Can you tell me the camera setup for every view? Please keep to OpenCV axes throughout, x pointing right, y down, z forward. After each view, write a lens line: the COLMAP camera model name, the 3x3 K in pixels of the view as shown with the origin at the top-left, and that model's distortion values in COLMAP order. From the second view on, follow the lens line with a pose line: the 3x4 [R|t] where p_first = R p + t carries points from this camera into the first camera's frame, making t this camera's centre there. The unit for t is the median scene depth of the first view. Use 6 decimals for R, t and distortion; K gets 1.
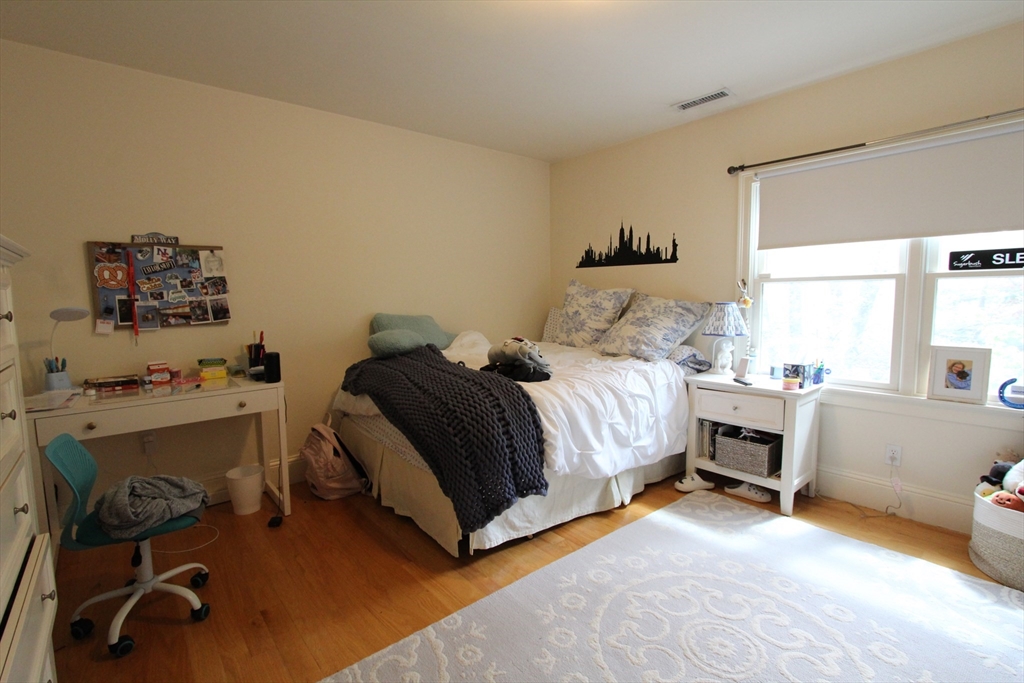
lens RADIAL K [[473.4, 0, 505.7], [0, 473.4, 342.5], [0, 0, 1]] dist [-0.019076, 0.004488]
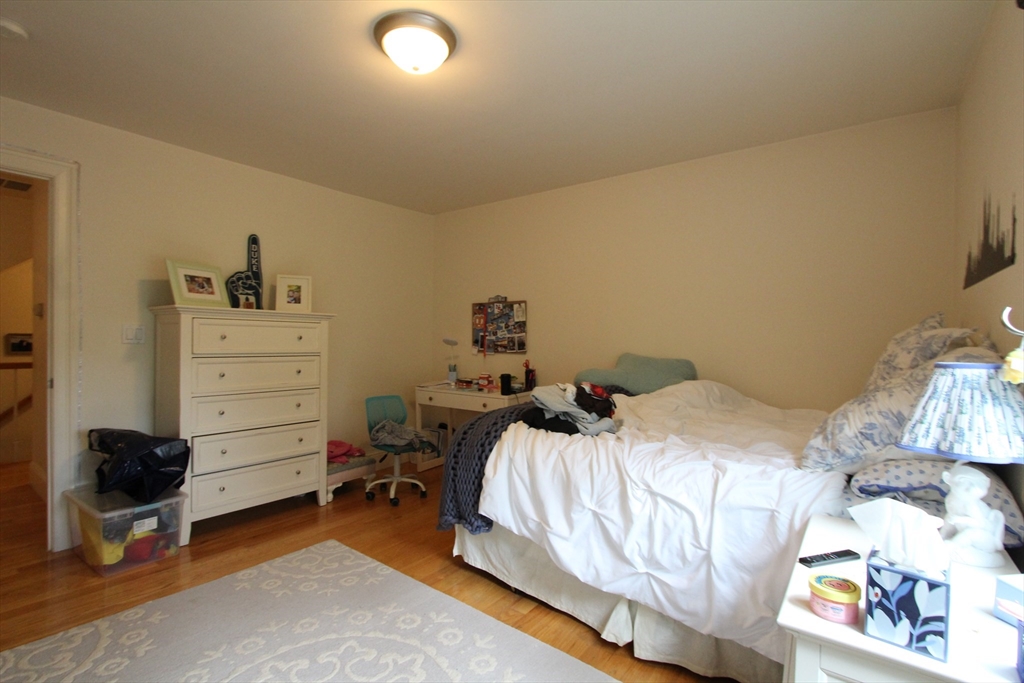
lens RADIAL K [[473.4, 0, 505.7], [0, 473.4, 342.5], [0, 0, 1]] dist [-0.019076, 0.004488]
pose [[0.218275, 0.025426, -0.975556, 0.887371], [-0.113236, 0.993568, 0.000560, -0.072502], [0.969295, 0.110346, 0.219750, 0.670336]]
